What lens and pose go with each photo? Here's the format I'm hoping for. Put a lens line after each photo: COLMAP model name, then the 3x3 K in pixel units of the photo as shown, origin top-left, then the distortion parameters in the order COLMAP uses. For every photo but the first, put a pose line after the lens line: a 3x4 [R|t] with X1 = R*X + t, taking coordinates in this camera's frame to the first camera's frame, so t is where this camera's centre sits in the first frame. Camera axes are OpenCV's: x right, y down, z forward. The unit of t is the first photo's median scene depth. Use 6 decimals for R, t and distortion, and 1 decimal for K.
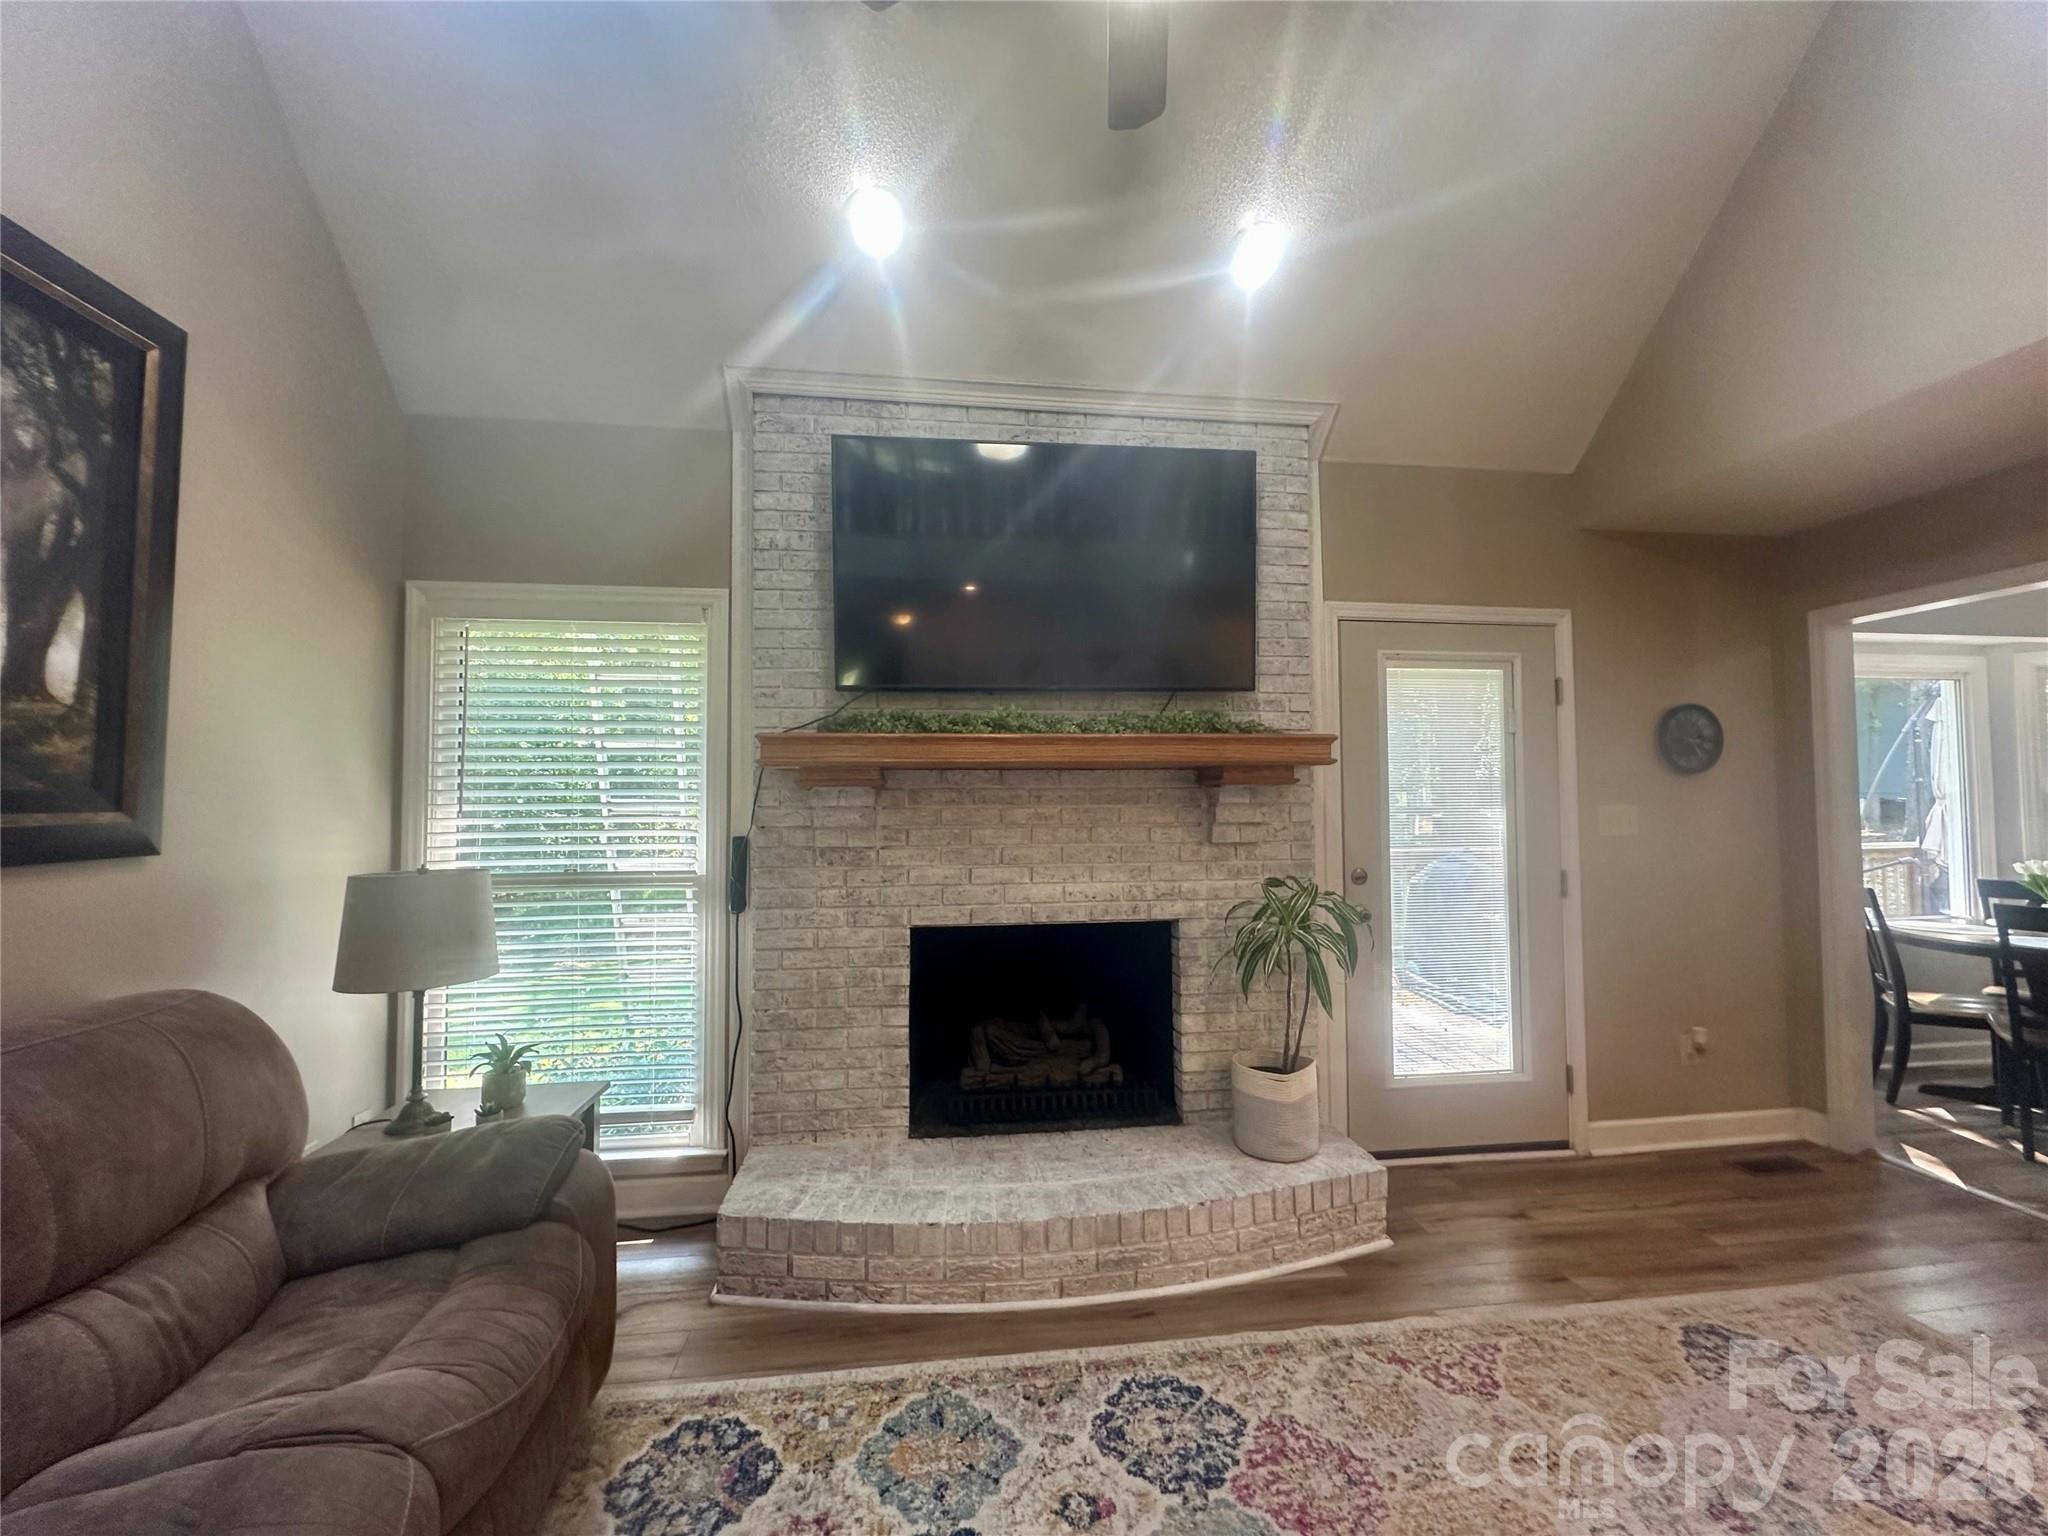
lens RADIAL K [[817.4, 0, 1022.1], [0, 817.4, 768.7], [0, 0, 1]] dist [-0.004542, 0.000910]
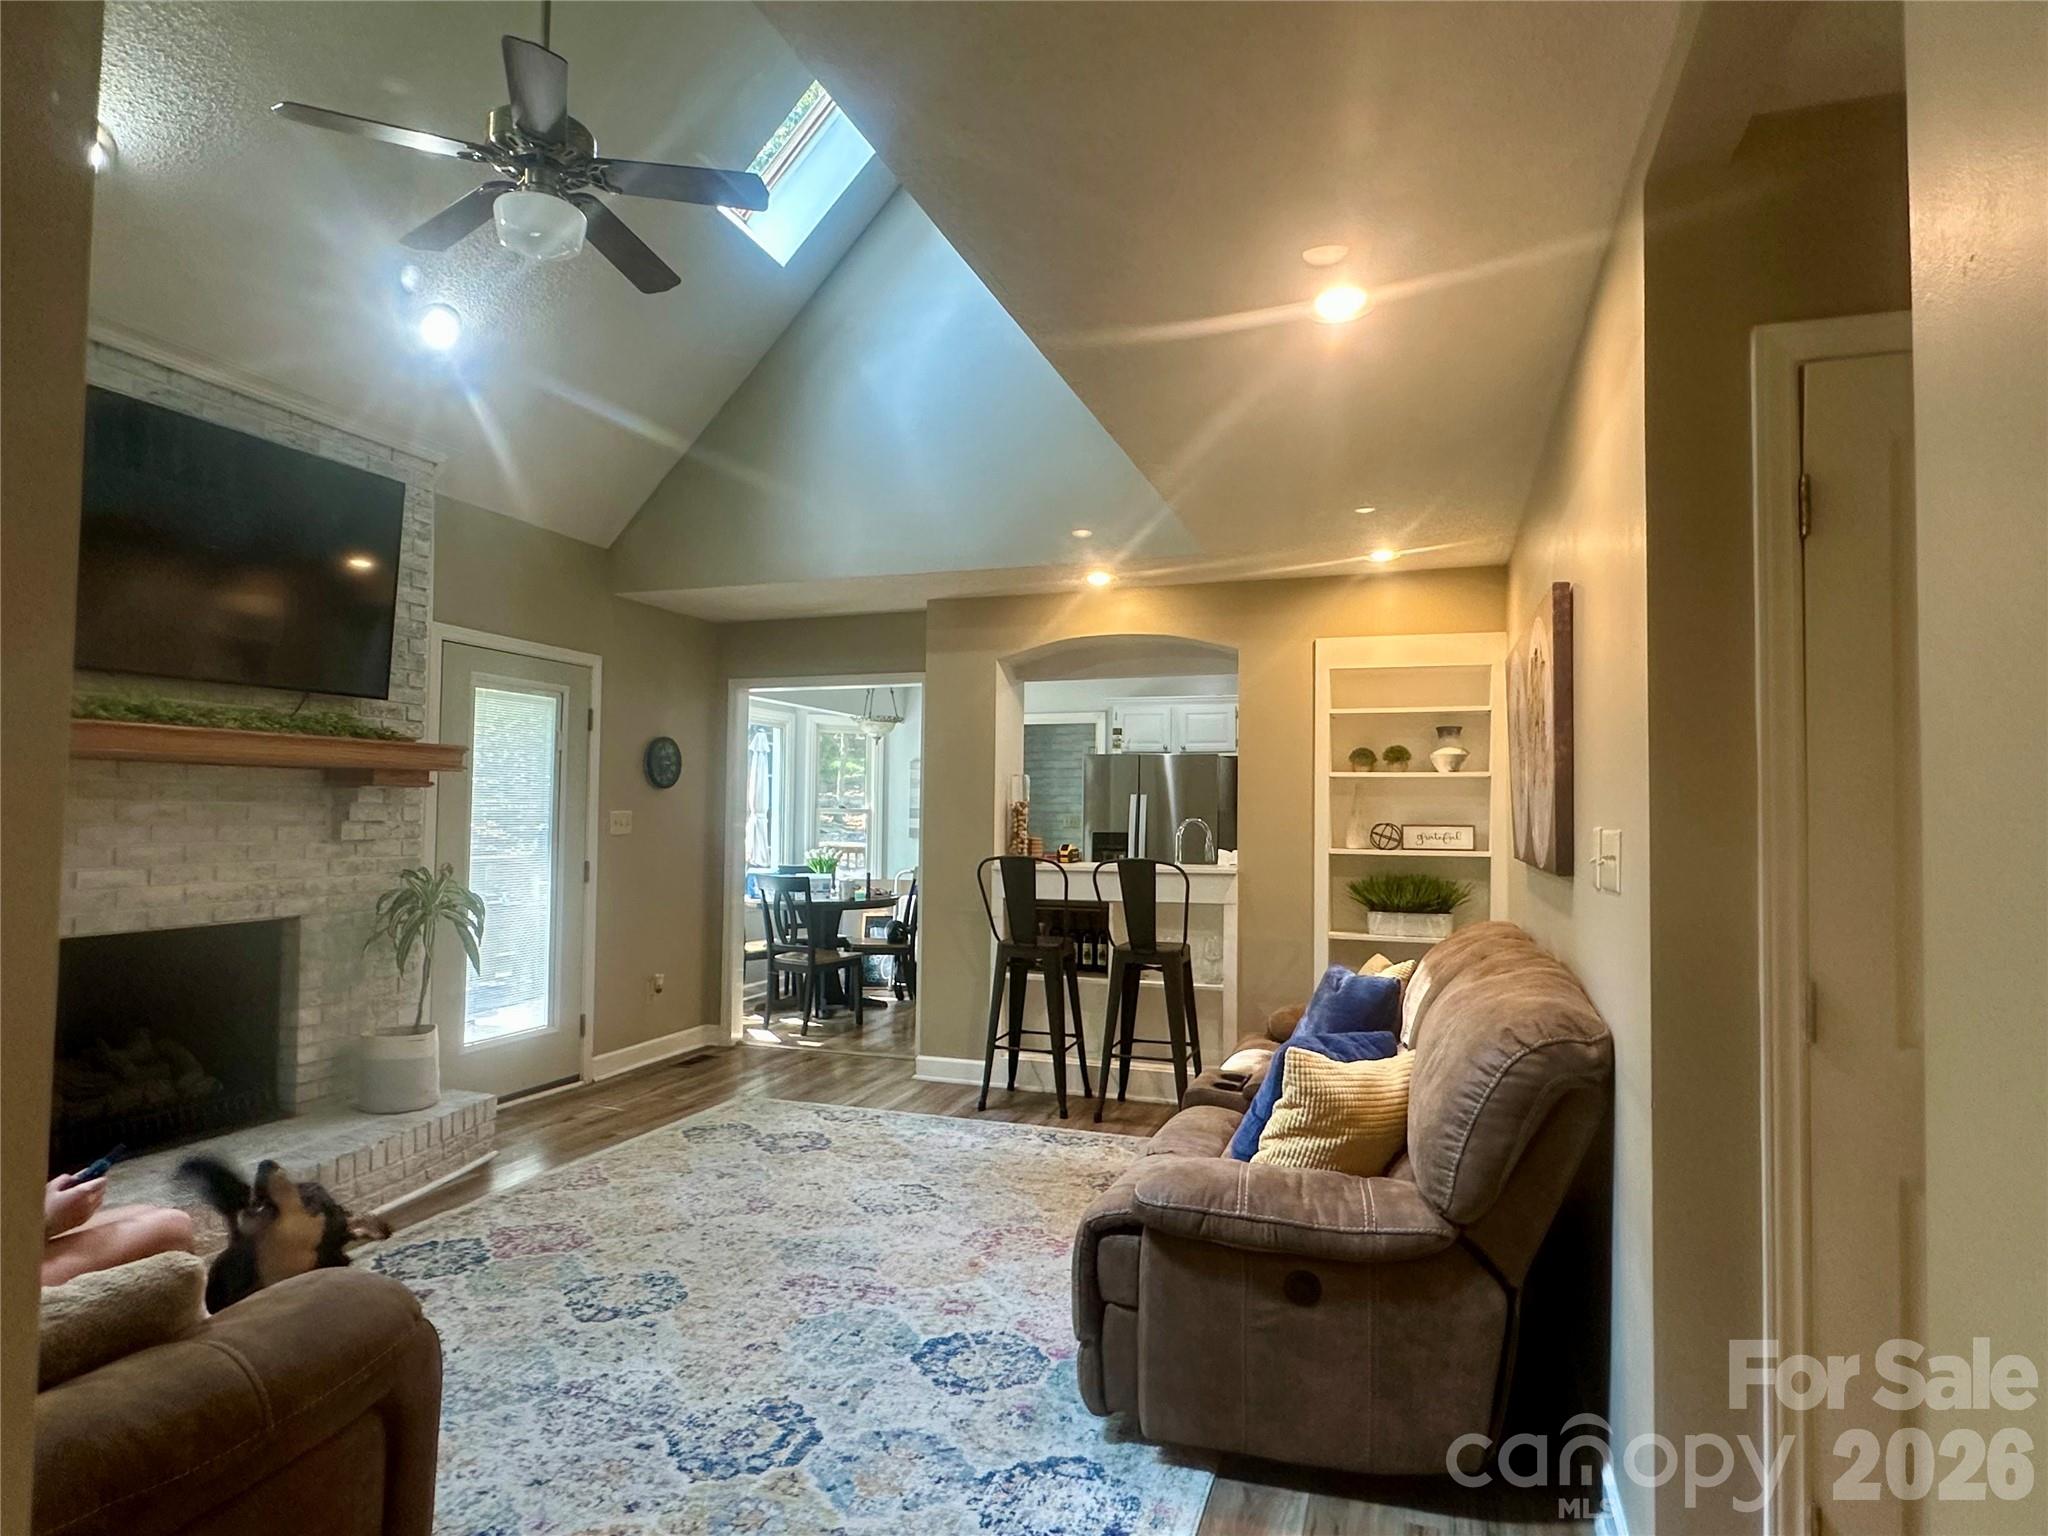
lens RADIAL K [[1143.0, 0, 1024.0], [0, 1143.0, 768.0], [0, 0, 1]] dist [-0.003179, 0.000029]
pose [[0.449349, 0.045869, 0.892178, -0.720573], [-0.045203, 0.998569, -0.028572, 0.000257], [-0.892212, -0.027490, 0.450780, -0.465667]]
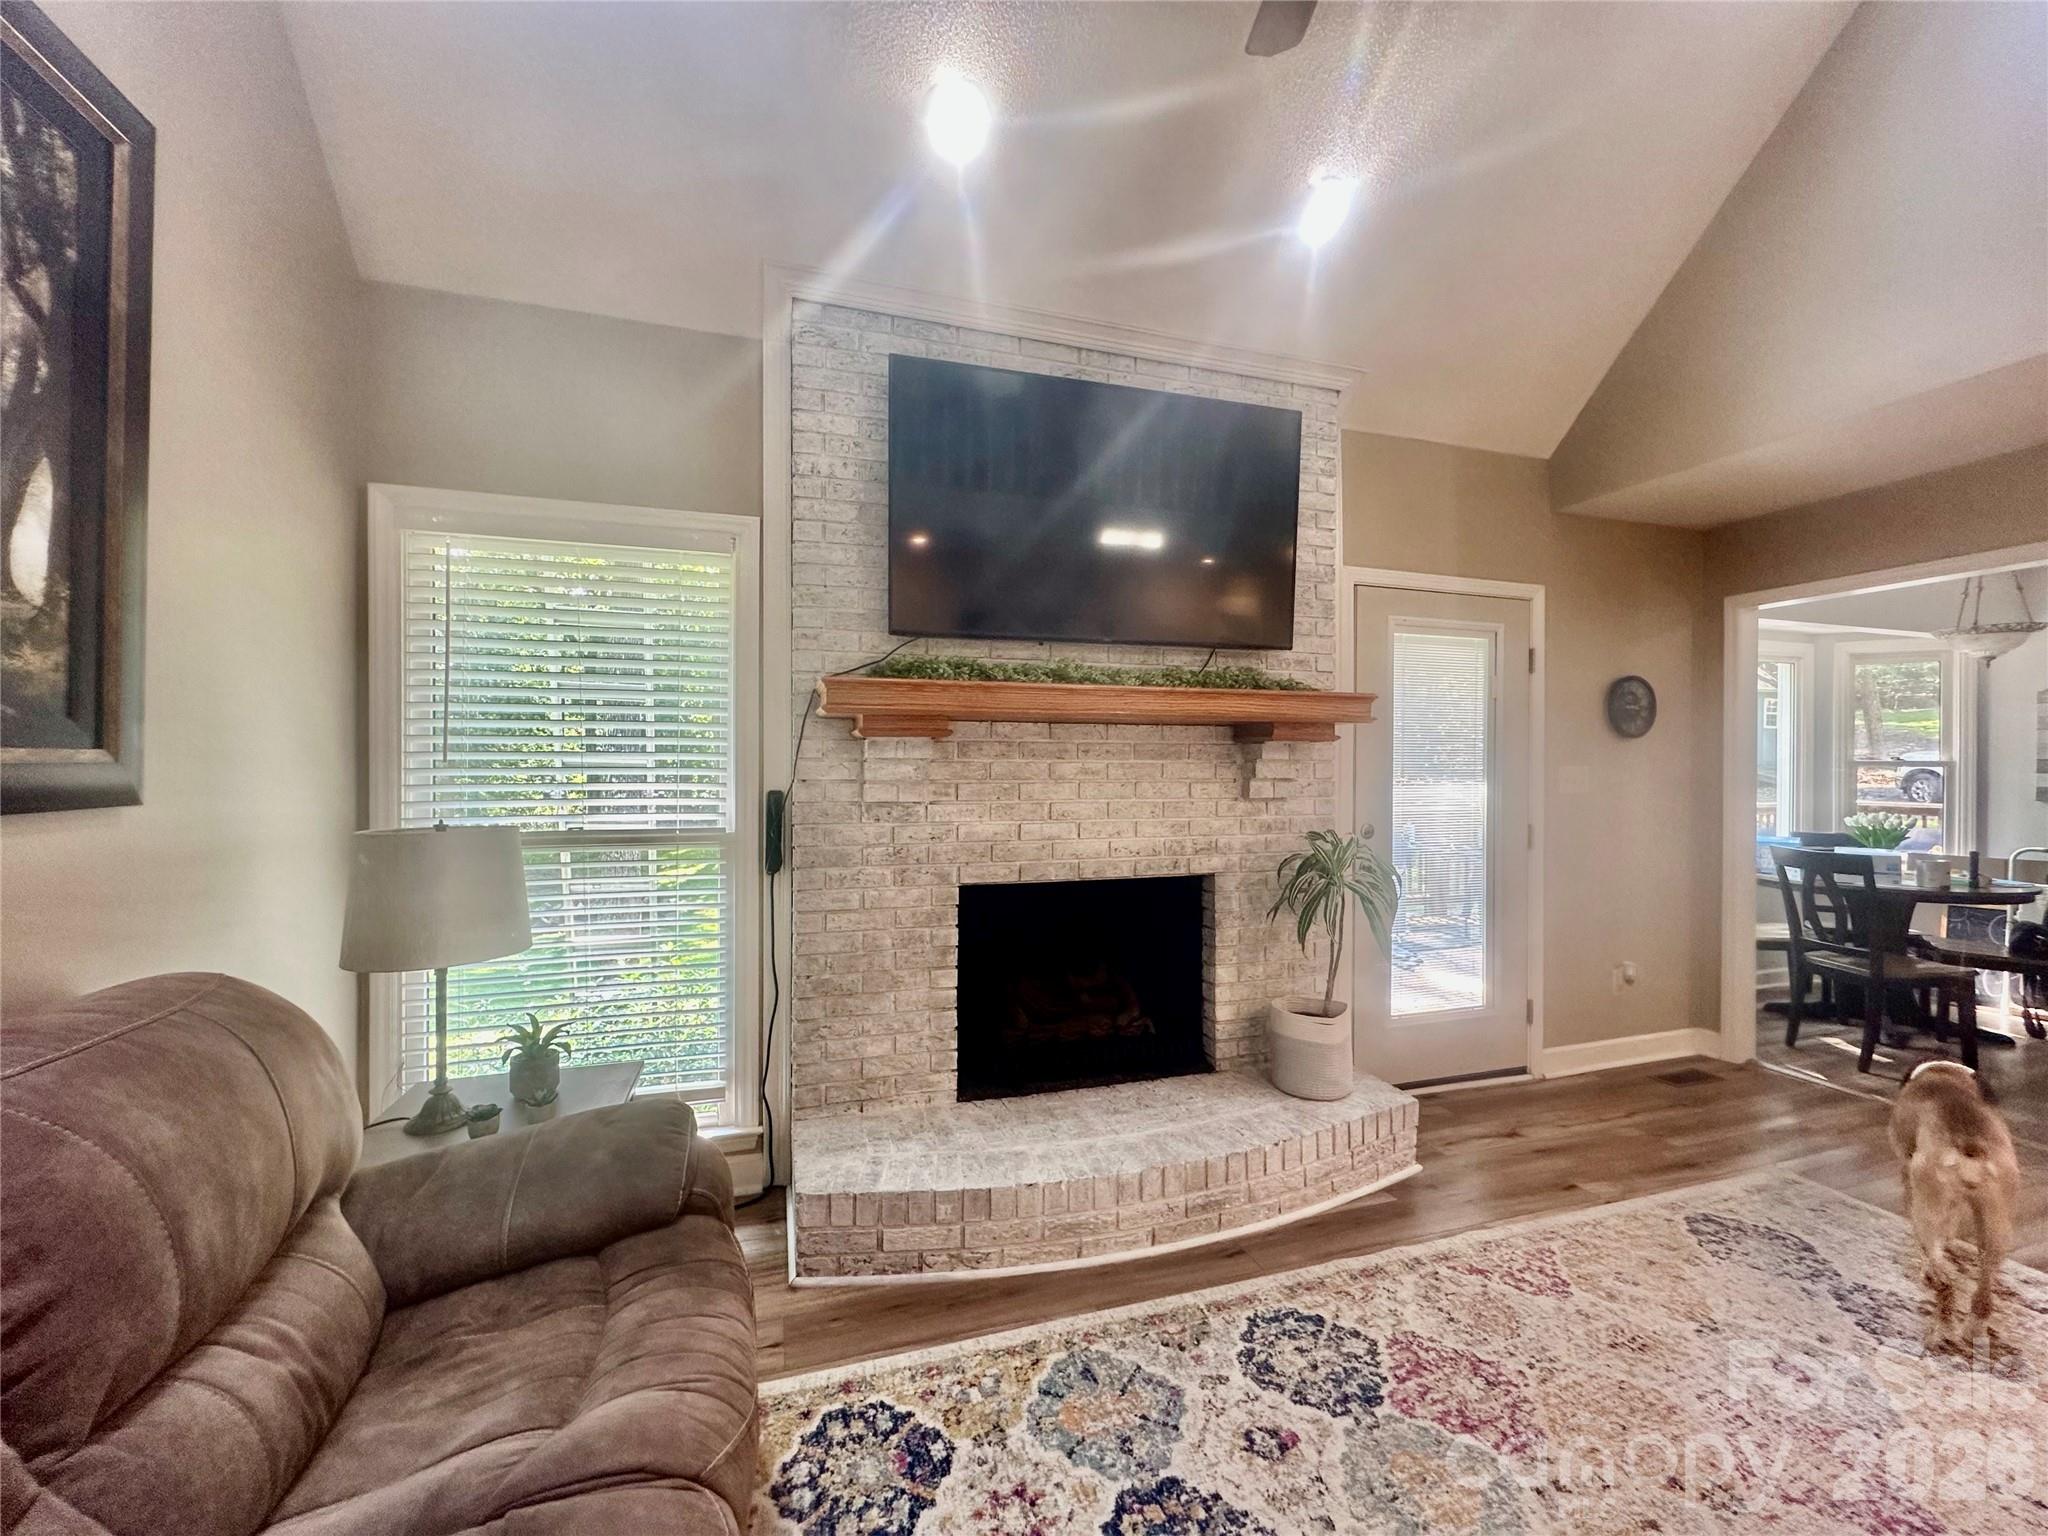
lens RADIAL K [[817.4, 0, 1022.1], [0, 817.4, 768.7], [0, 0, 1]] dist [-0.004542, 0.000910]
pose [[0.984365, 0.006641, 0.176016, -0.237597], [-0.013939, 0.999092, 0.040257, 0.017750], [-0.175589, -0.042081, 0.983564, 0.050480]]
